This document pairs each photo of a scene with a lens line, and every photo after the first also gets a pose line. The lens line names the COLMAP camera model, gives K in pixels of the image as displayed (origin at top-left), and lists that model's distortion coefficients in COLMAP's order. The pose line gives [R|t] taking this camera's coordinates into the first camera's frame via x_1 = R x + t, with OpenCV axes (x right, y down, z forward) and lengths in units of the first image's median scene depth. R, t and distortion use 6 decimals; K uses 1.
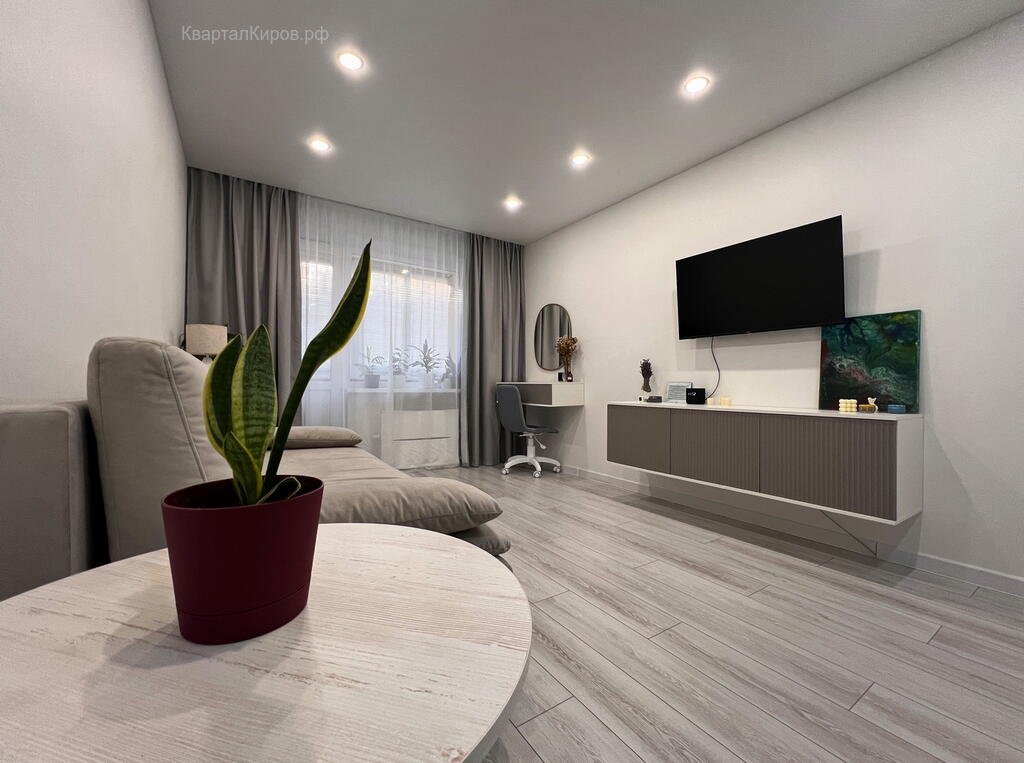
lens RADIAL K [[417.8, 0, 503.1], [0, 417.8, 376.4], [0, 0, 1]] dist [-0.004033, 0.002703]
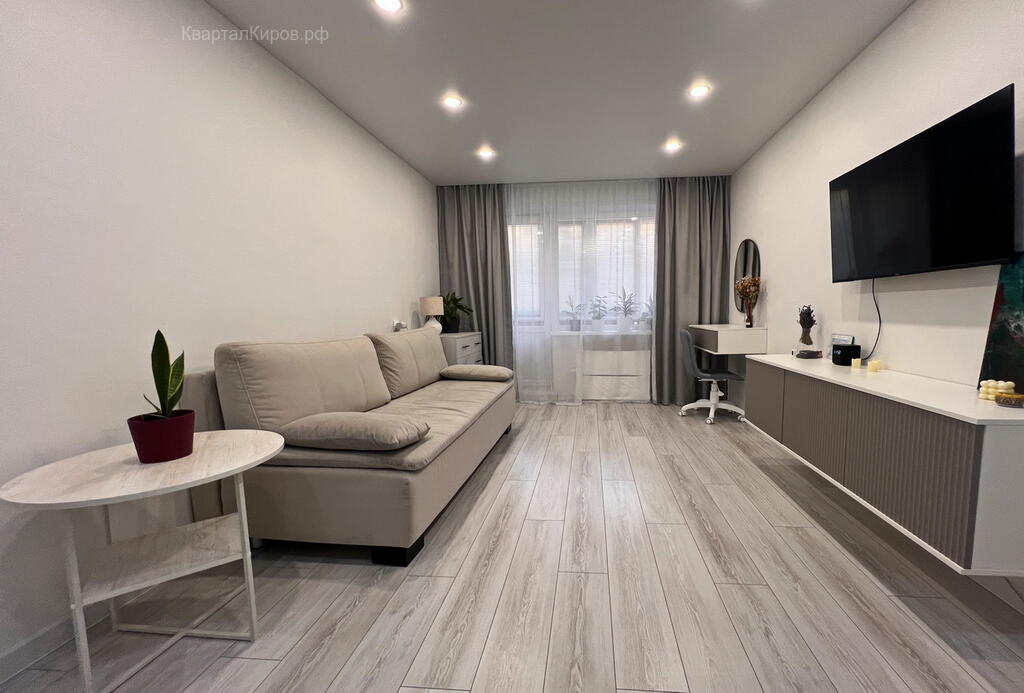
lens RADIAL K [[396.4, 0, 558.6], [0, 396.4, 349.2], [0, 0, 1]] dist [-0.004564, 0.000751]
pose [[0.797627, 0.038442, -0.601924, 0.463512], [0.031535, 0.993944, 0.105266, -0.057583], [0.602326, -0.102945, 0.791585, 0.077054]]
